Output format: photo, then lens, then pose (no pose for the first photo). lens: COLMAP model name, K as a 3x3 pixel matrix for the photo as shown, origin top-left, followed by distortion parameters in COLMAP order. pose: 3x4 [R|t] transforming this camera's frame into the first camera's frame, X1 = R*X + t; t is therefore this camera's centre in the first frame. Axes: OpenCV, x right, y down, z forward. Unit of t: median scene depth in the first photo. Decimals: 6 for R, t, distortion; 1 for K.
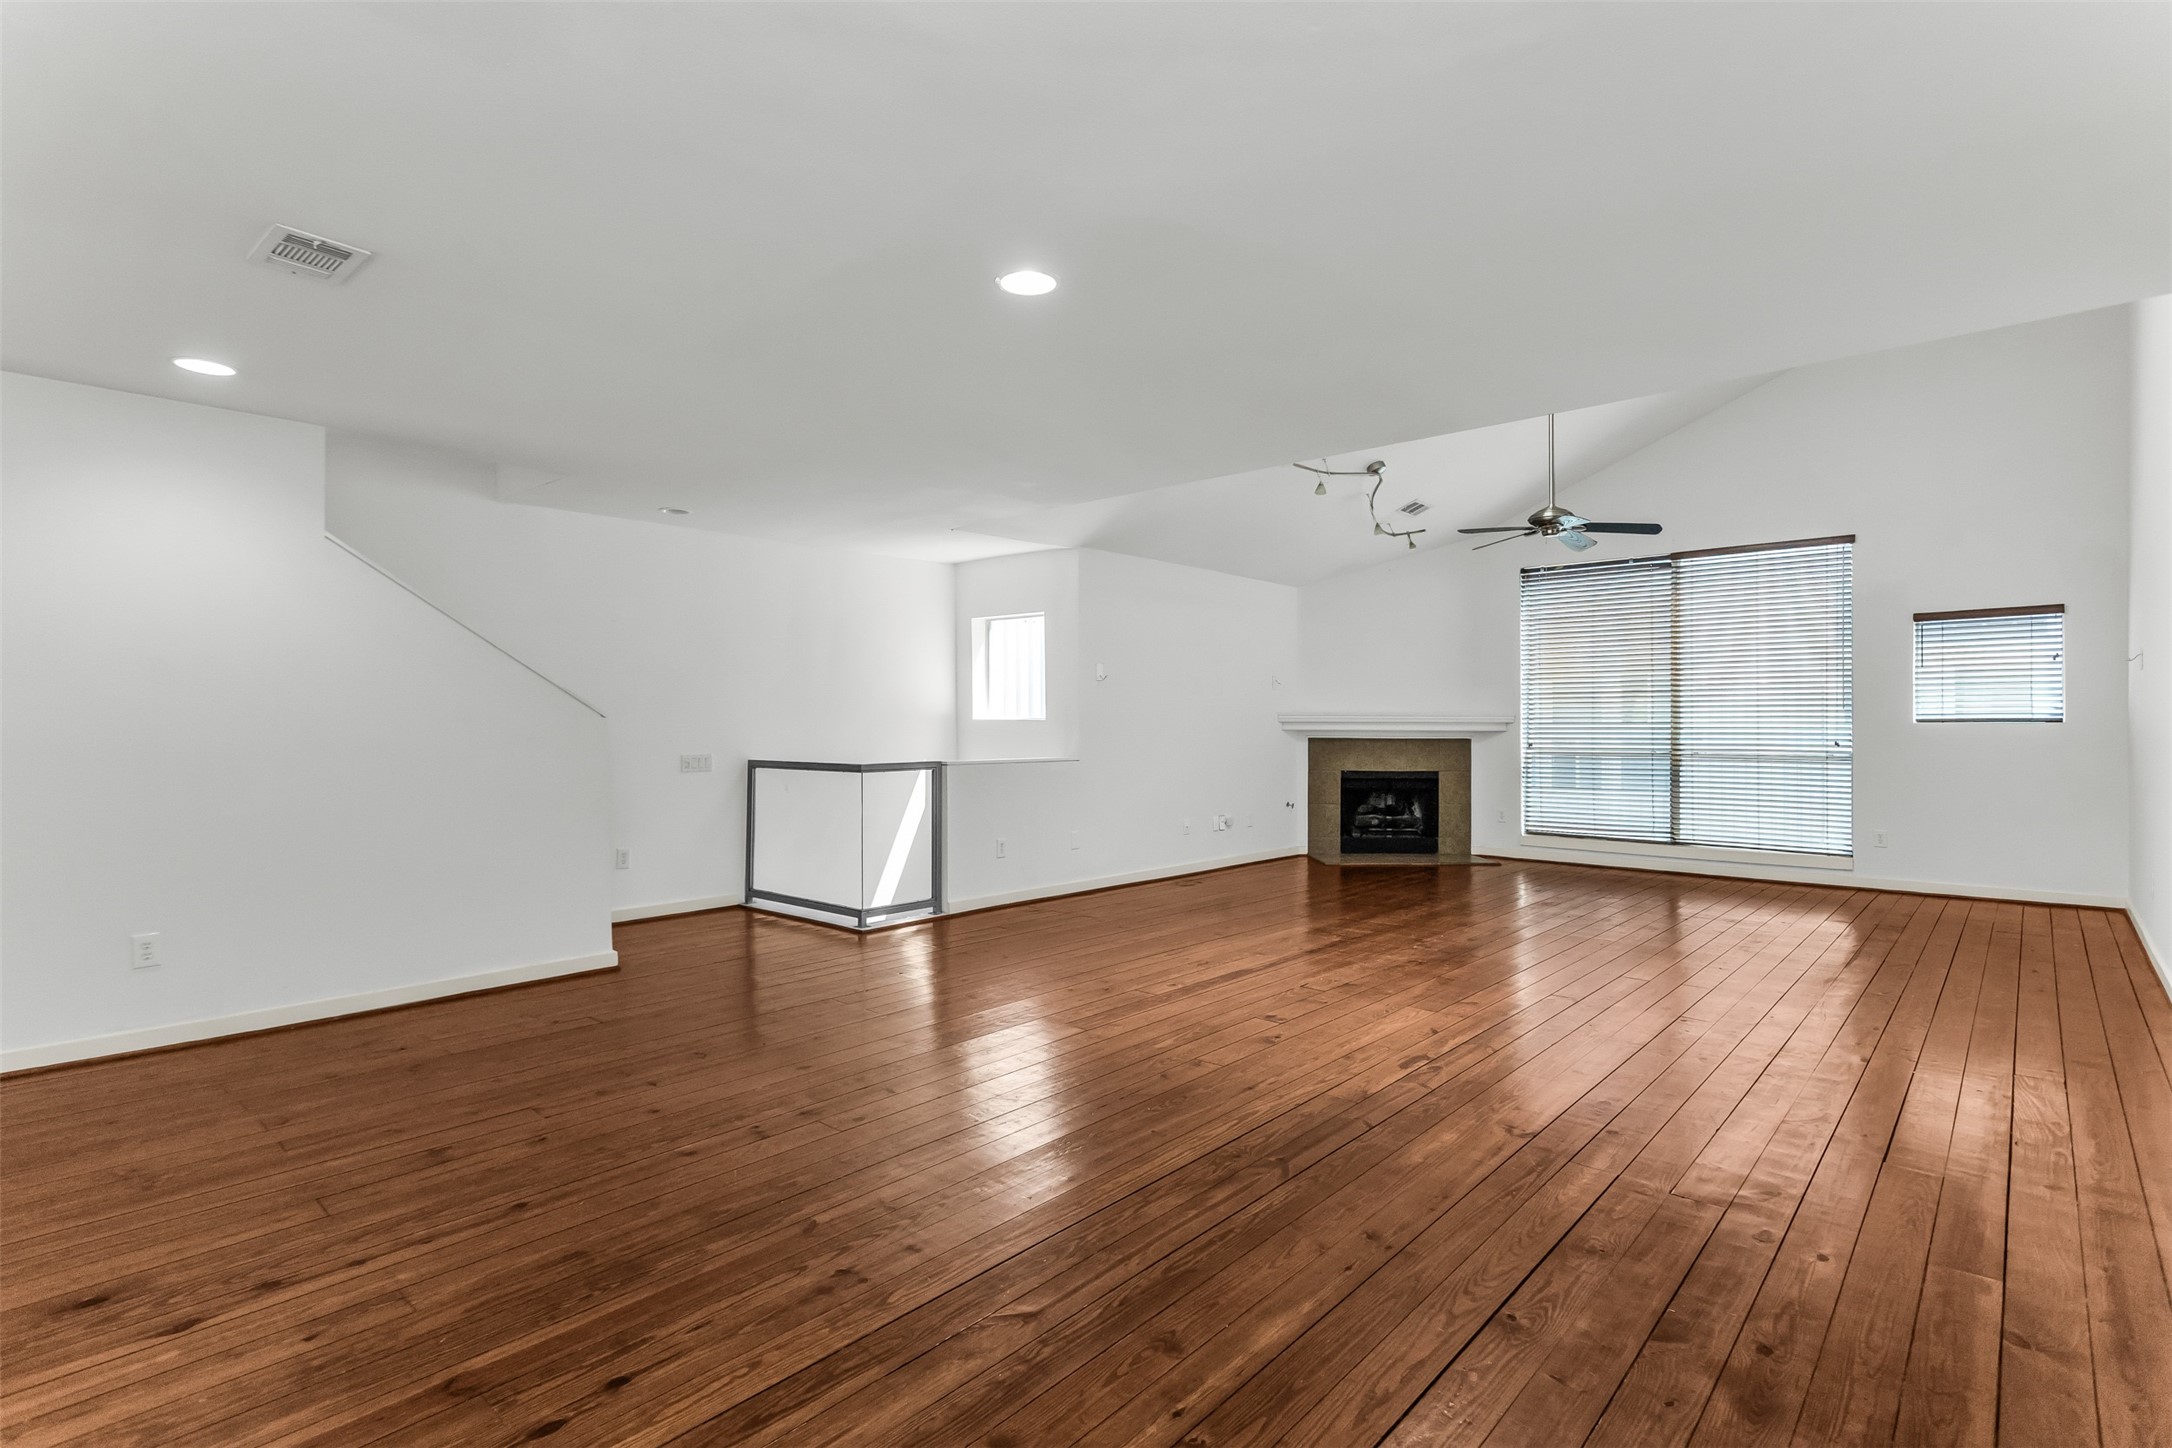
lens RADIAL K [[1056.2, 0, 1082.9], [0, 1056.2, 711.2], [0, 0, 1]] dist [0.001687, 0.000534]
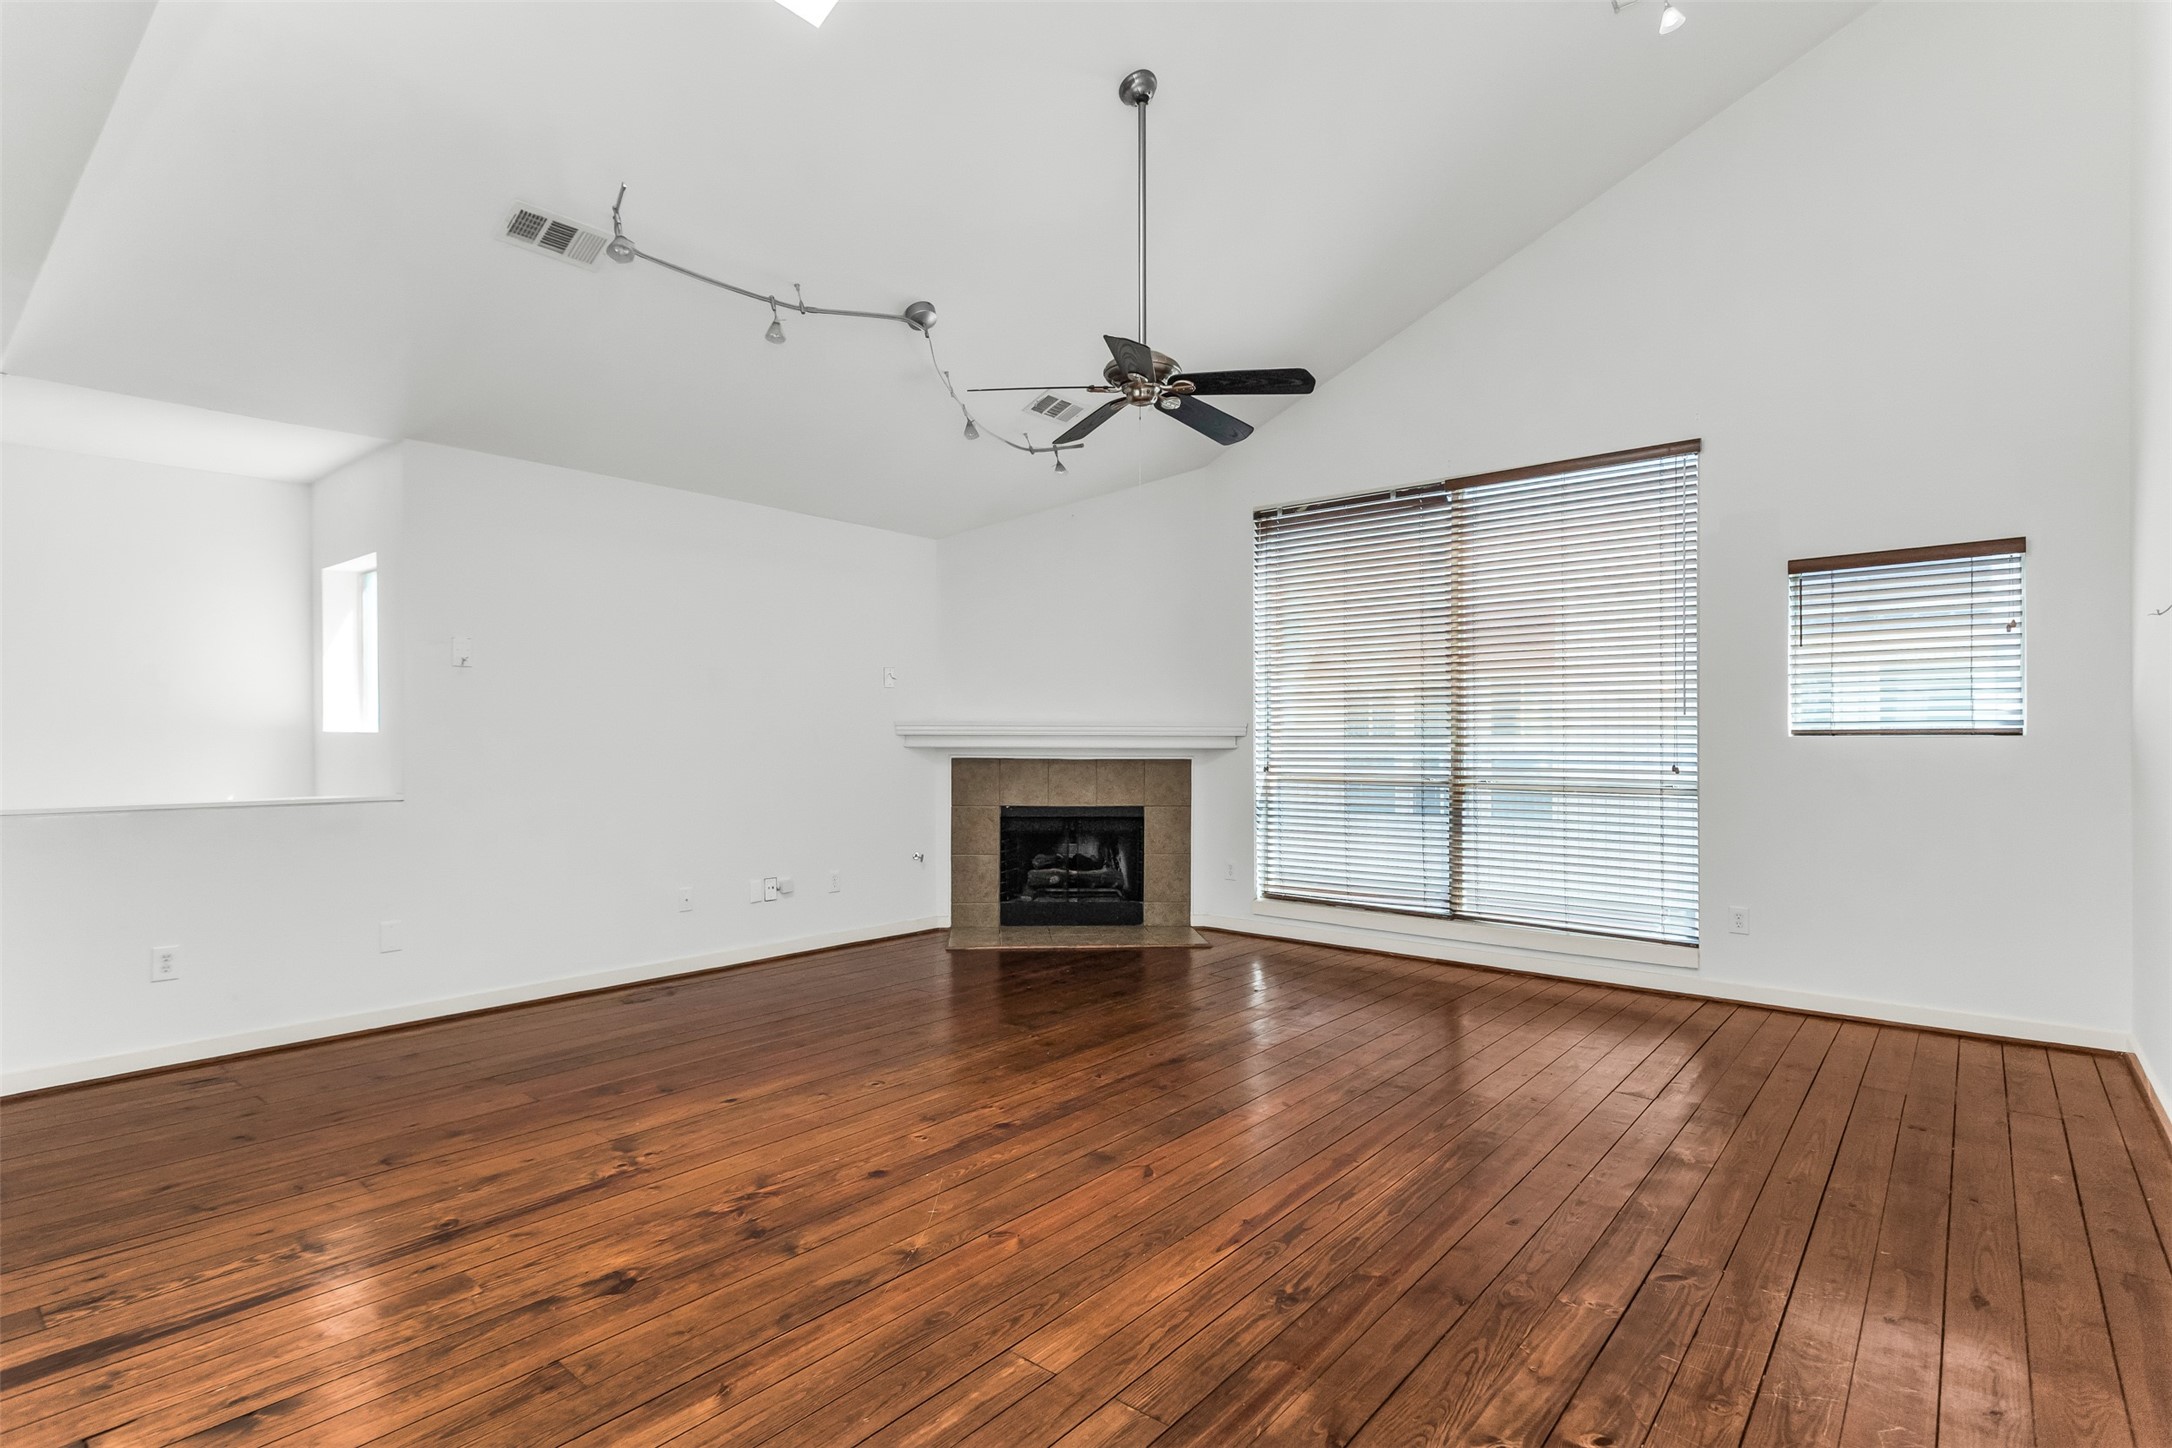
lens RADIAL K [[1056.2, 0, 1089.2], [0, 1056.2, 722.0], [0, 0, 1]] dist [0.001687, 0.000534]
pose [[0.999368, 0.000337, 0.035549, 0.333716], [-0.000233, 0.999996, -0.002920, 0.004319], [-0.035550, 0.002910, 0.999364, 0.372264]]
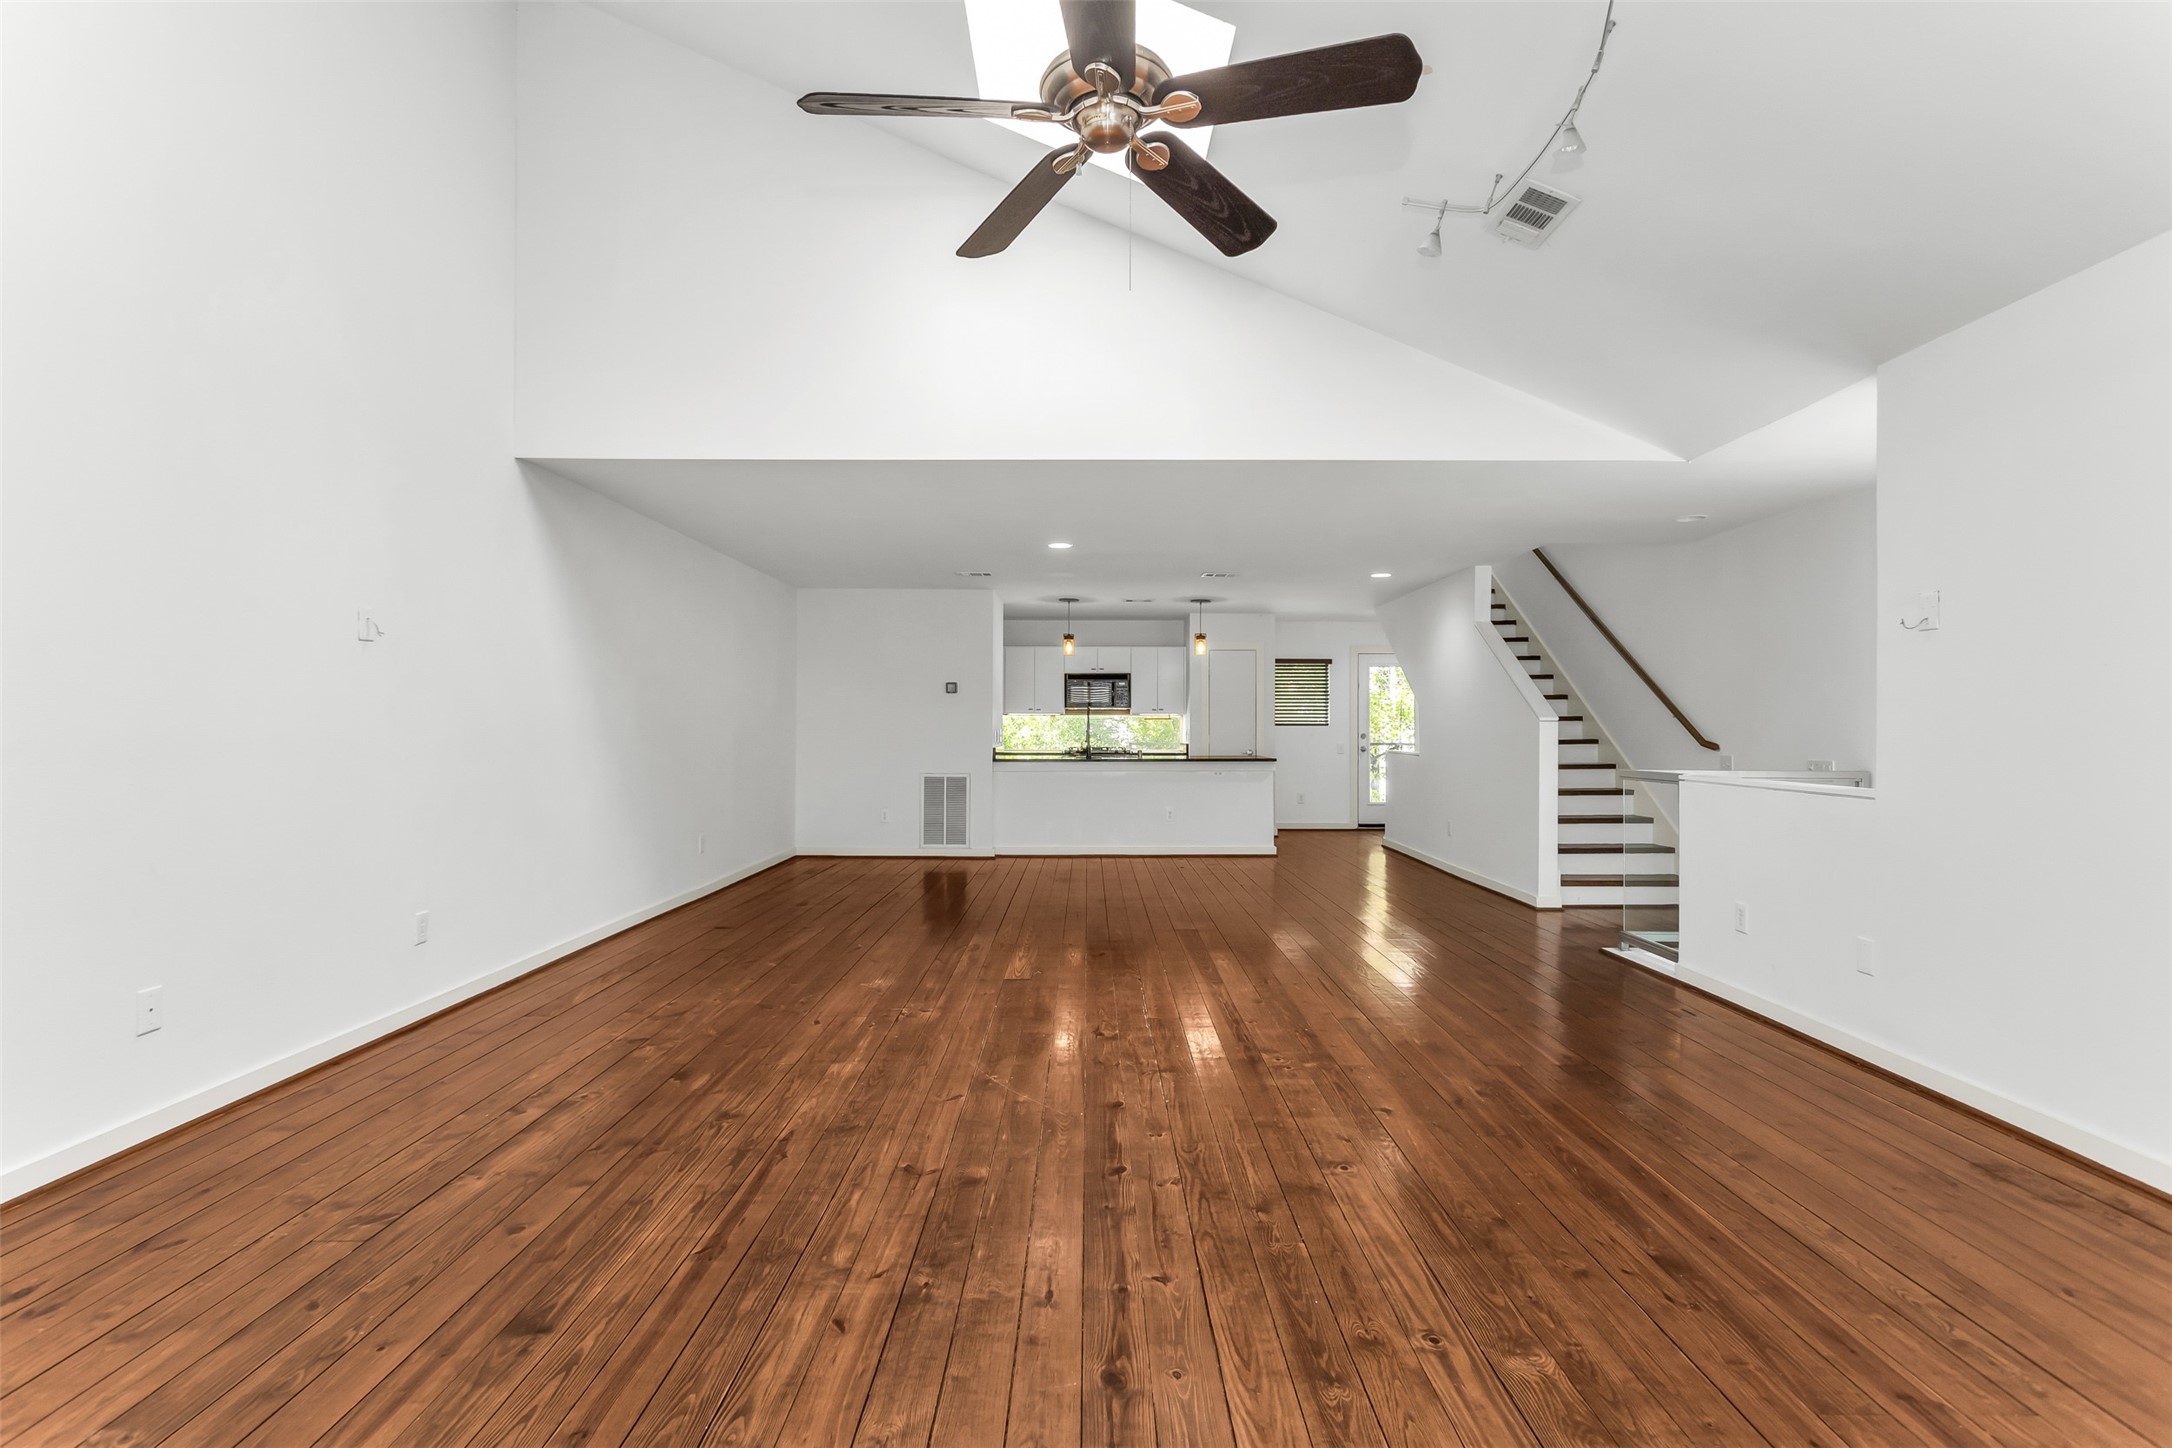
lens RADIAL K [[1056.2, 0, 1081.5], [0, 1056.2, 714.5], [0, 0, 1]] dist [0.001687, 0.000534]
pose [[-0.747285, -0.009890, -0.664430, 0.560822], [0.004617, 0.999788, -0.020074, 0.015261], [0.664487, -0.018069, -0.747081, 1.041385]]
